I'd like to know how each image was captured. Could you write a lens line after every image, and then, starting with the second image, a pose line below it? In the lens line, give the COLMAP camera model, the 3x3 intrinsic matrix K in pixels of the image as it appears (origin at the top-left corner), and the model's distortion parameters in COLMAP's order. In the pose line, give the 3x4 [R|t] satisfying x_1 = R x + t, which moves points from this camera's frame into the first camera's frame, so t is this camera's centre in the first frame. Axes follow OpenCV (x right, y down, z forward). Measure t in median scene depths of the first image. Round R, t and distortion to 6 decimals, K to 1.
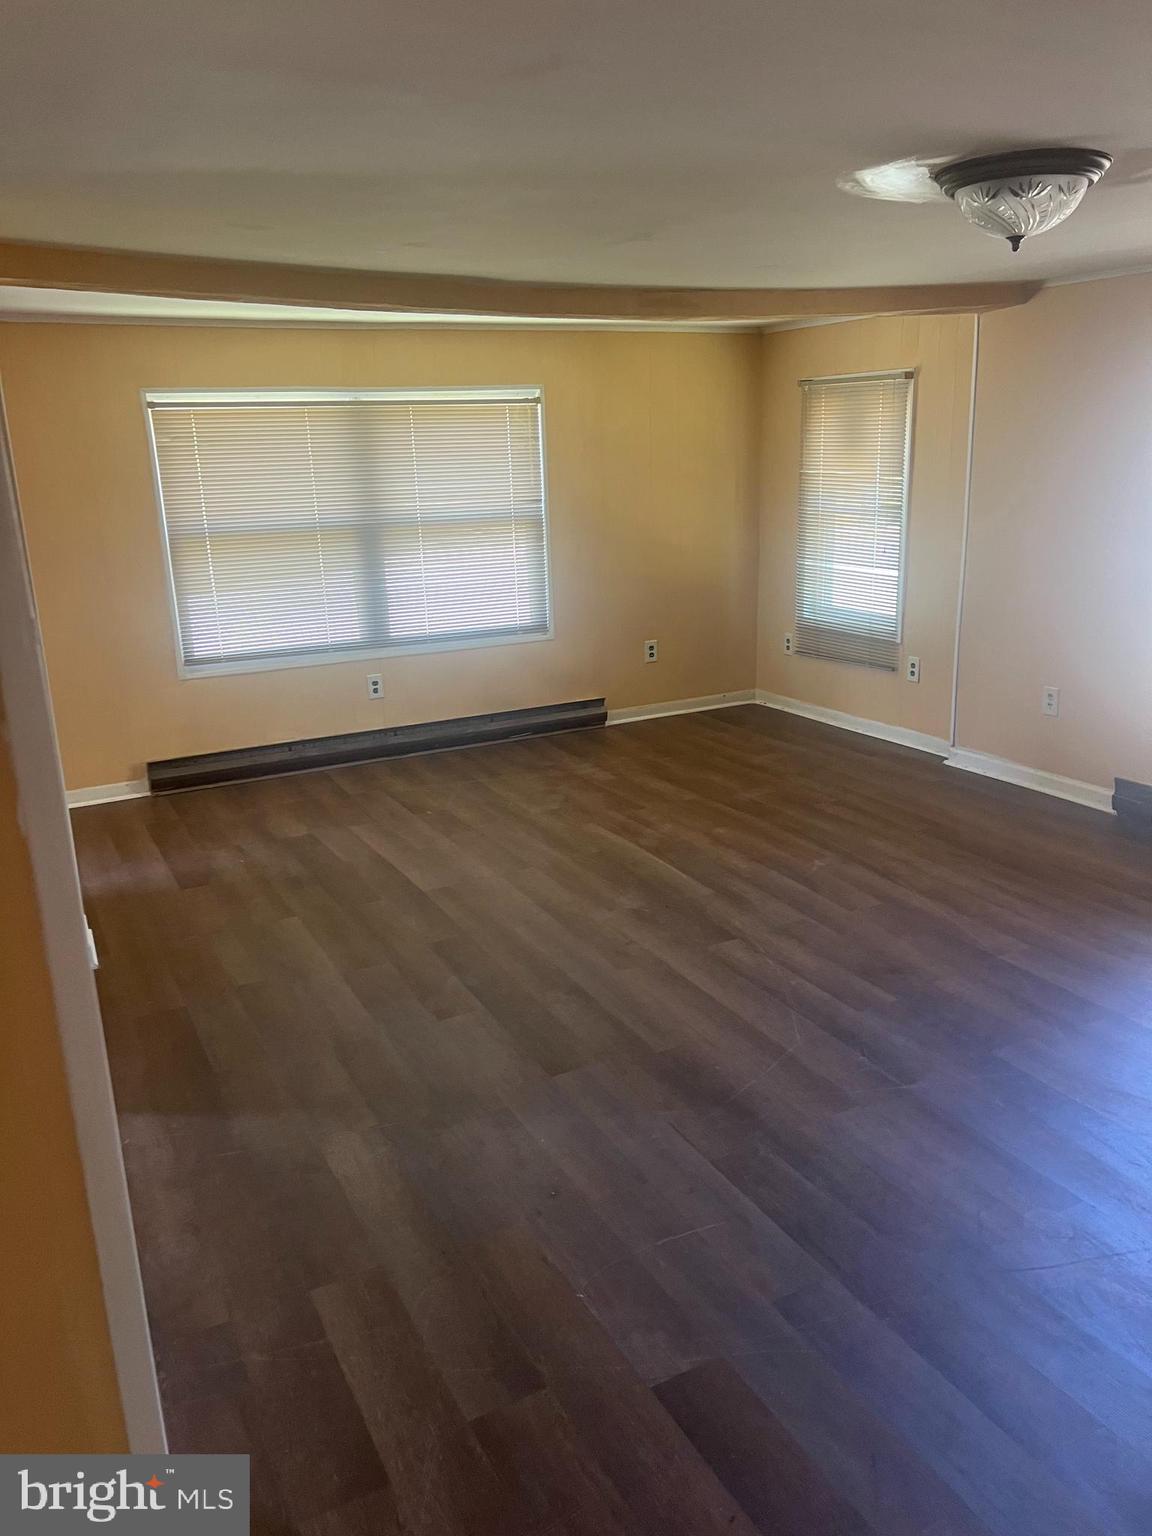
lens RADIAL K [[1125.9, 0, 571.2], [0, 1125.9, 773.7], [0, 0, 1]] dist [0.076589, -0.108959]
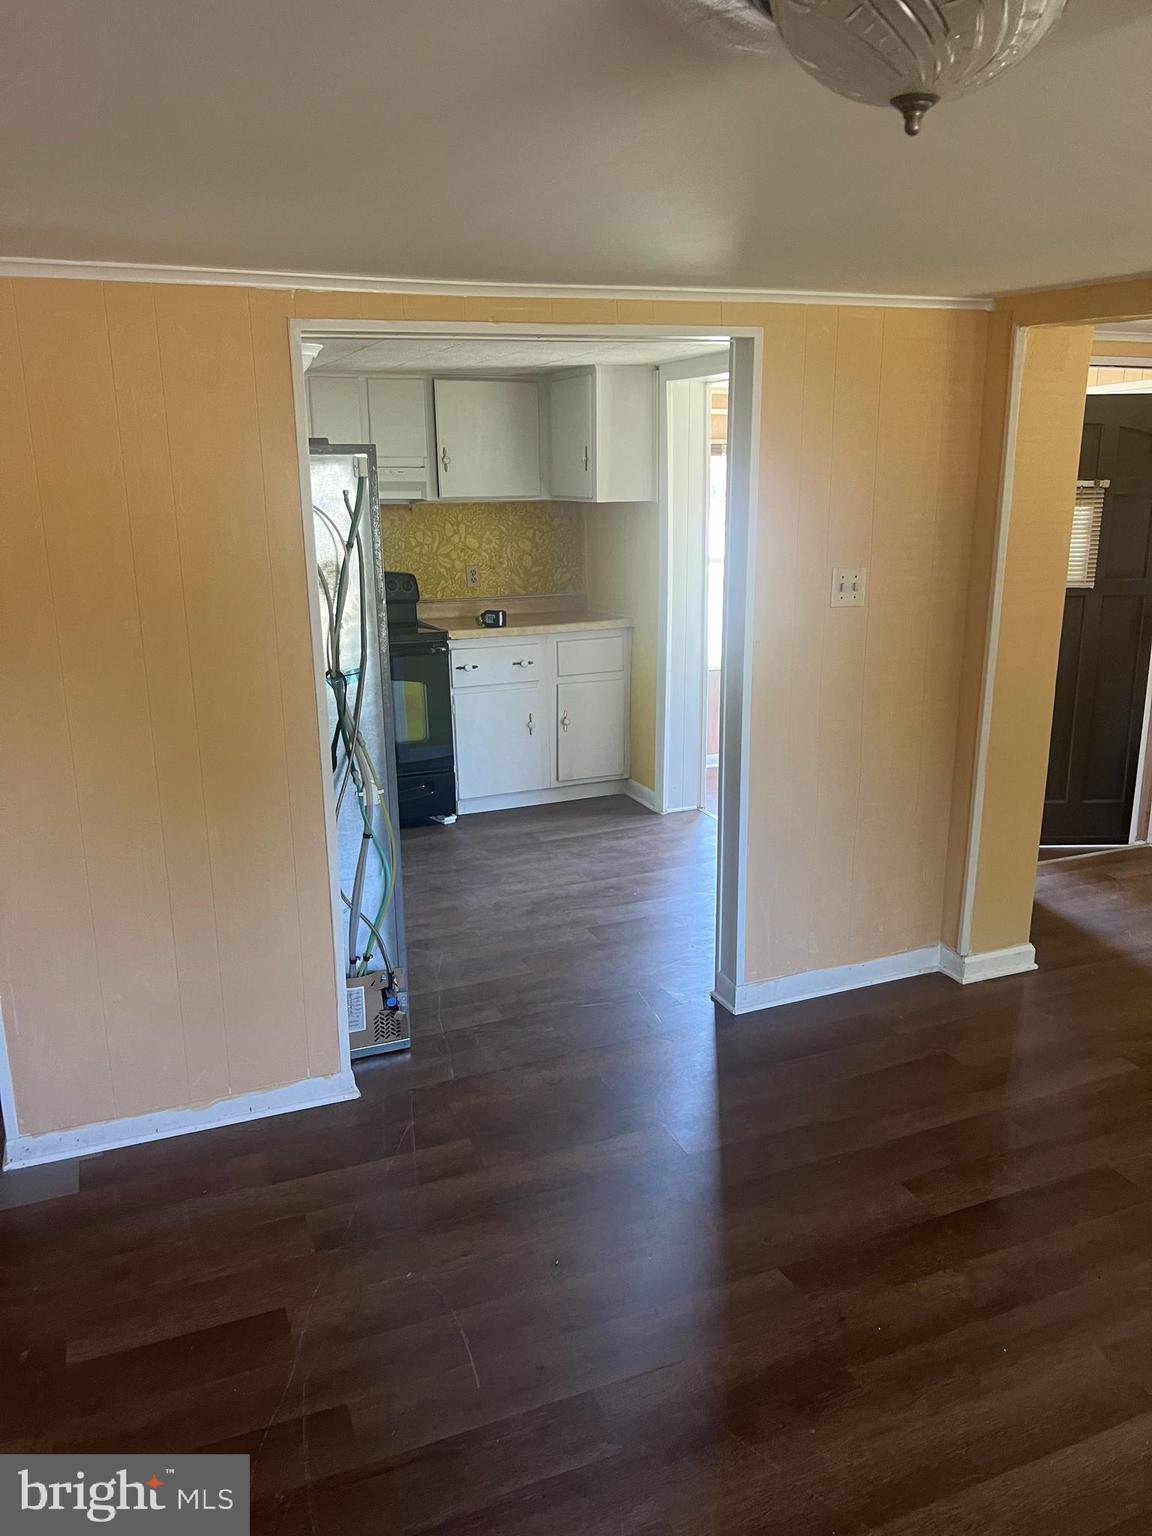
lens RADIAL K [[1142.6, 0, 590.2], [0, 1142.6, 769.2], [0, 0, 1]] dist [0.047242, -0.061669]
pose [[-0.069943, 0.275263, -0.958821, 0.407165], [-0.272800, 0.919258, 0.283805, -0.155333], [0.959525, 0.281417, 0.010796, 0.447124]]
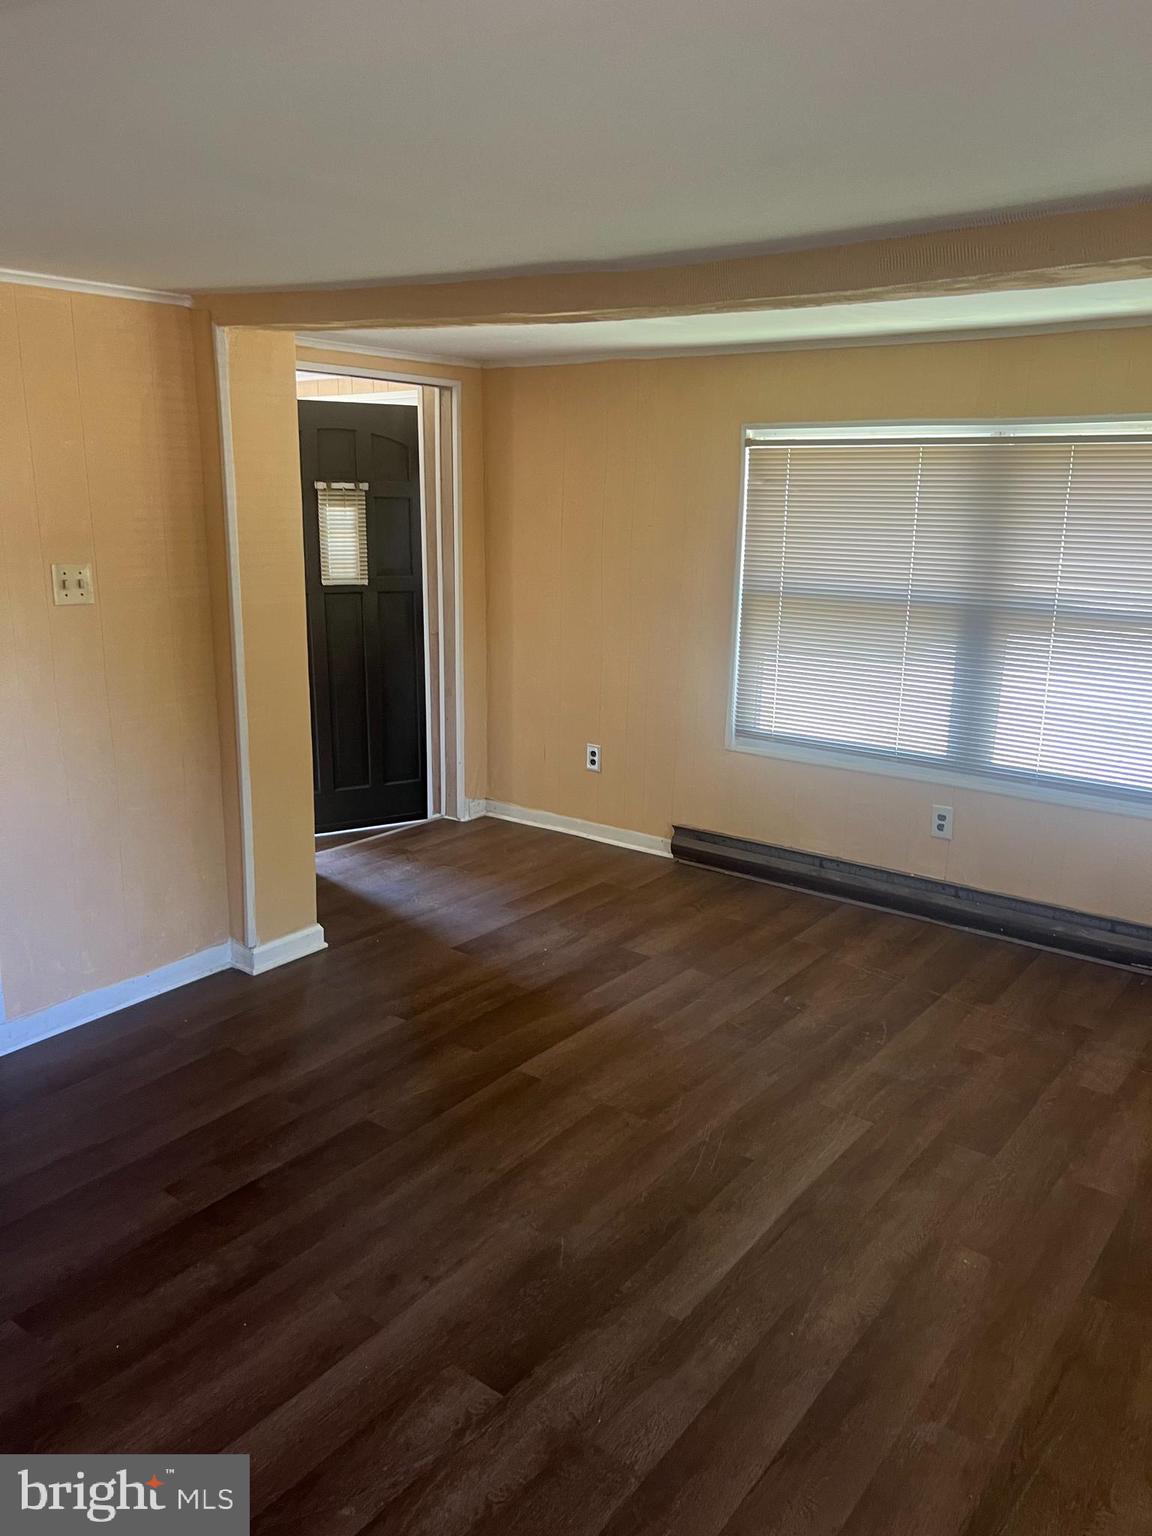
lens RADIAL K [[1142.6, 0, 590.2], [0, 1142.6, 769.2], [0, 0, 1]] dist [0.047242, -0.061669]
pose [[0.438023, 0.251253, -0.863138, 0.426734], [-0.281106, 0.950281, 0.133965, -0.172867], [0.853883, 0.183953, 0.486873, 0.522994]]
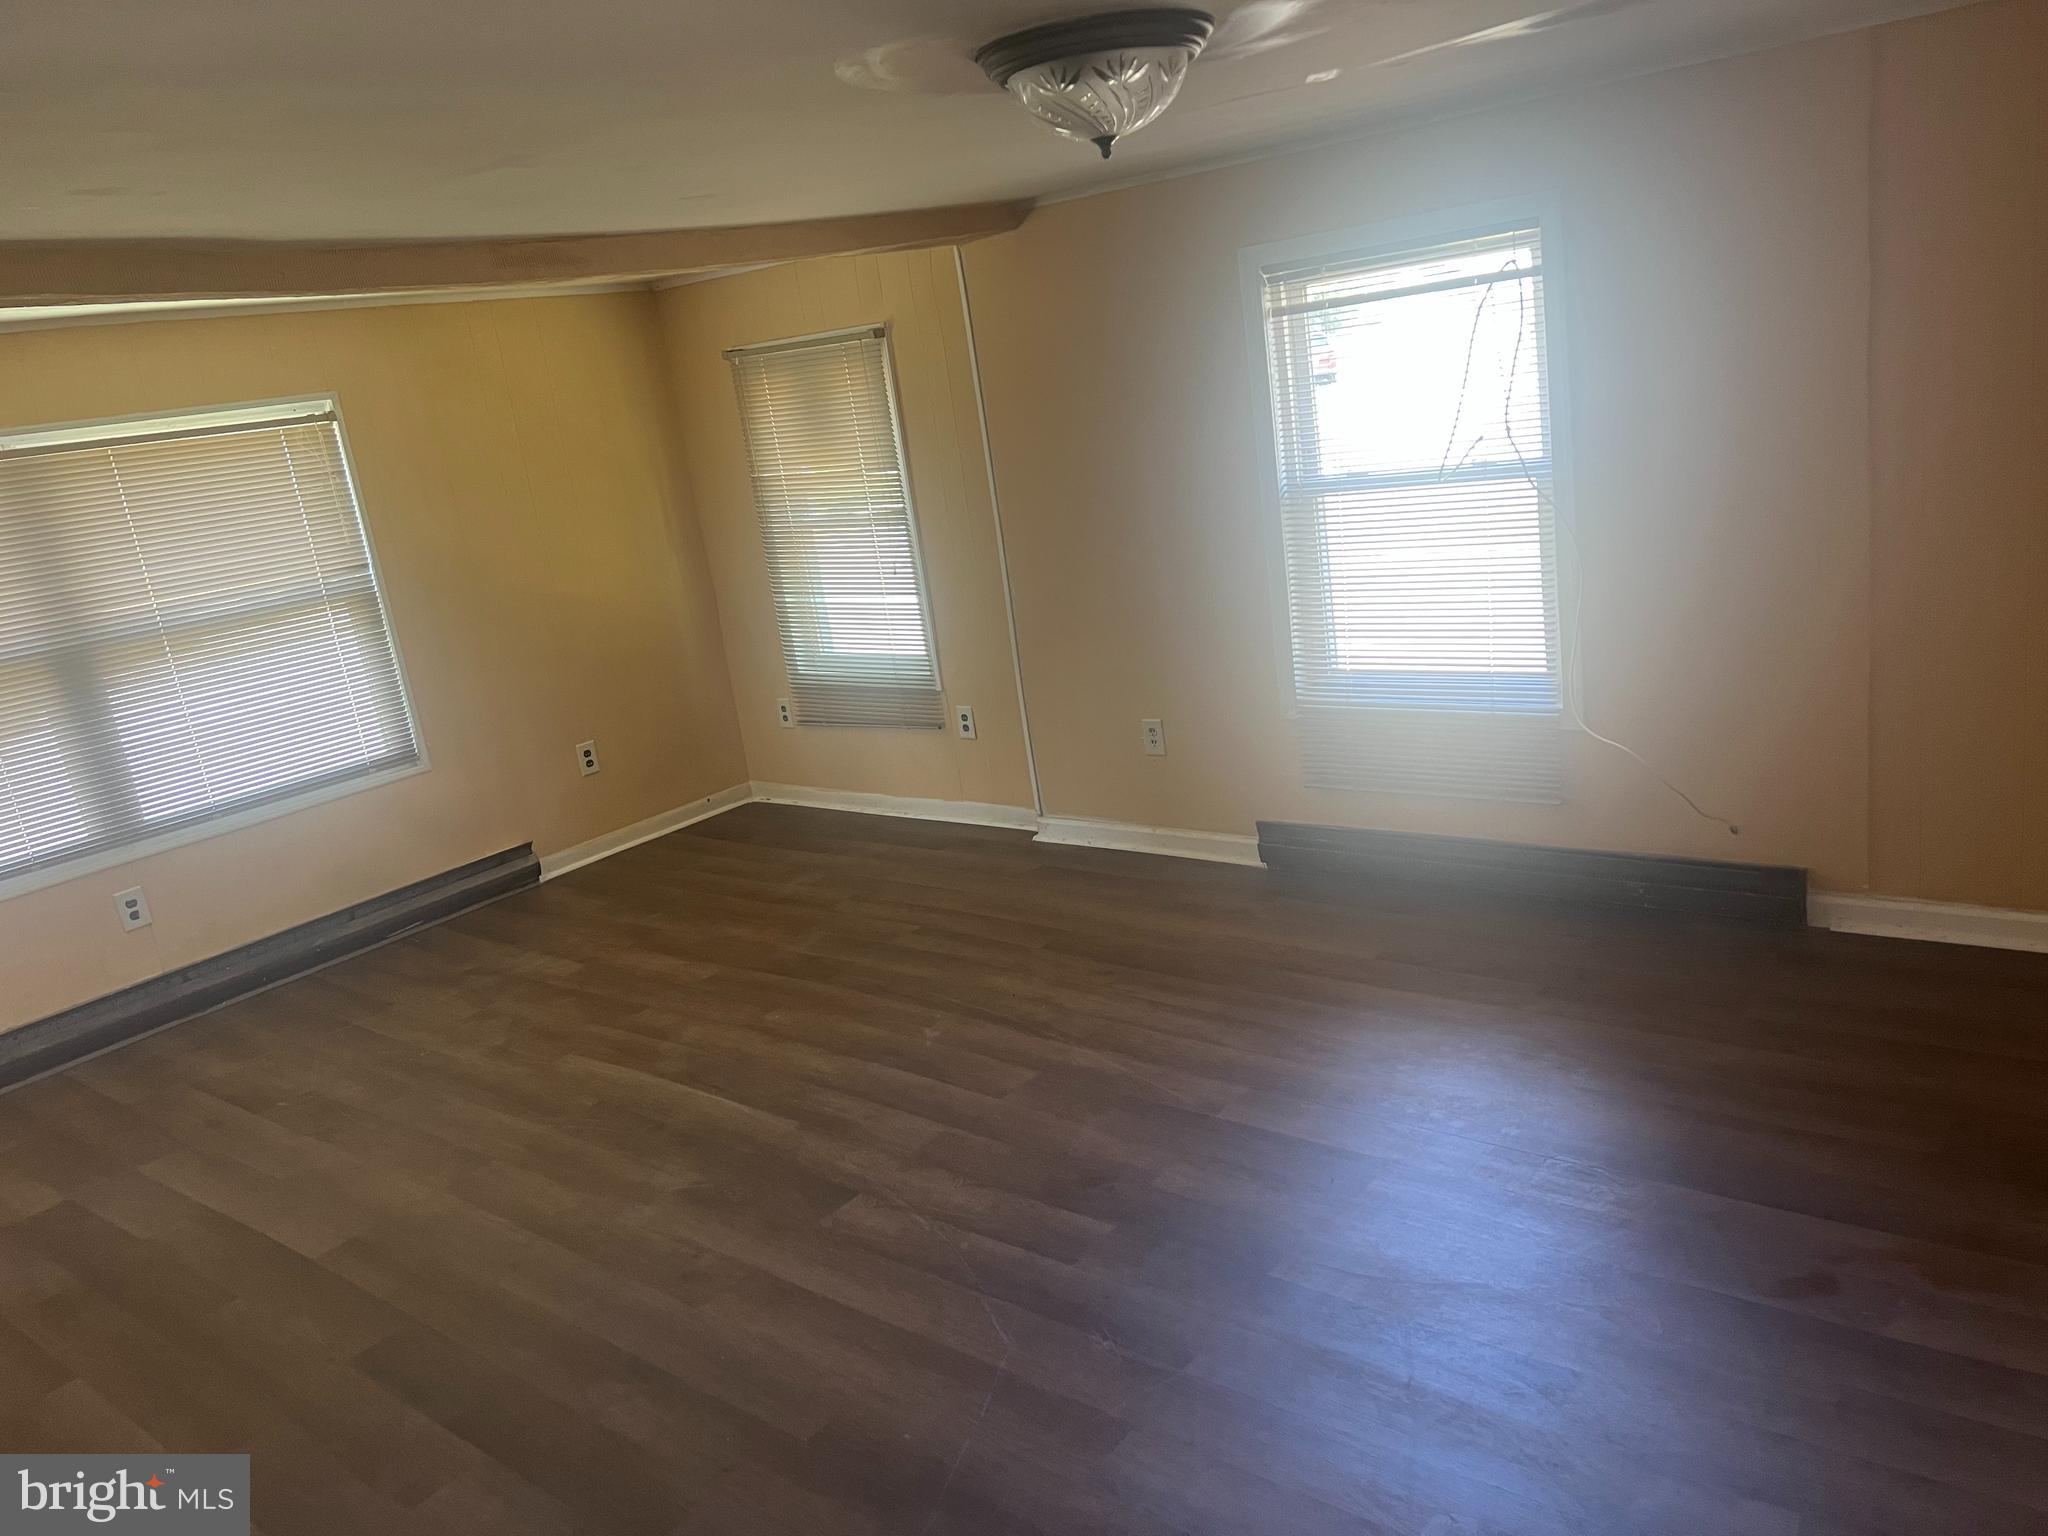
lens RADIAL K [[1501.1, 0, 1024.0], [0, 1501.1, 768.0], [0, 0, 1]] dist [0.076589, -0.108959]
pose [[0.910952, -0.191686, 0.365270, -0.028560], [0.211803, 0.977191, -0.015409, -0.045512], [-0.353985, 0.091402, 0.930774, 0.094933]]
